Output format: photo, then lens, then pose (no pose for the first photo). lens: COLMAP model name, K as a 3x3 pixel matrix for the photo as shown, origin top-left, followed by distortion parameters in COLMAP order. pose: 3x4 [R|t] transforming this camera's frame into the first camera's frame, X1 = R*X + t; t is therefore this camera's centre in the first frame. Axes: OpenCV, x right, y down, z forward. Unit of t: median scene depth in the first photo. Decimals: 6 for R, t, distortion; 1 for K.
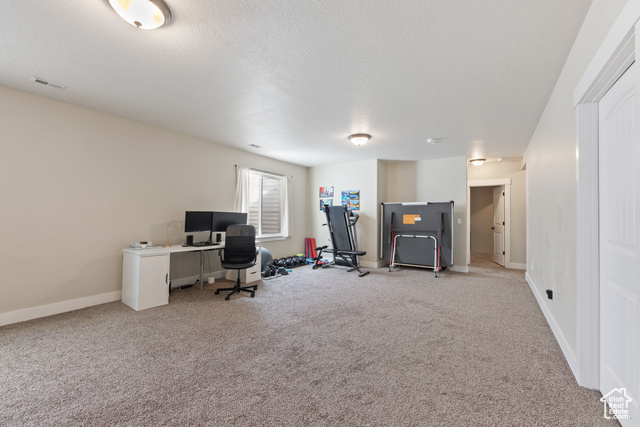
lens RADIAL K [[261.9, 0, 321.0], [0, 261.9, 214.0], [0, 0, 1]] dist [-0.001382, -0.000175]
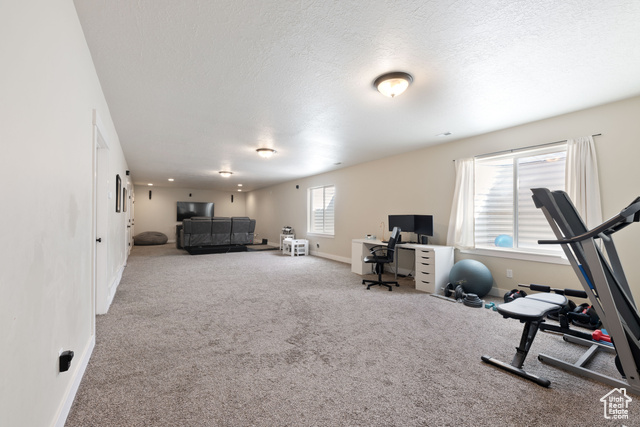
lens RADIAL K [[261.9, 0, 320.7], [0, 261.9, 218.4], [0, 0, 1]] dist [-0.001382, -0.000175]
pose [[-0.383425, -0.010235, -0.923515, 0.625505], [0.000357, 0.999937, -0.011230, 0.016179], [0.923572, -0.004635, -0.383398, 0.897970]]
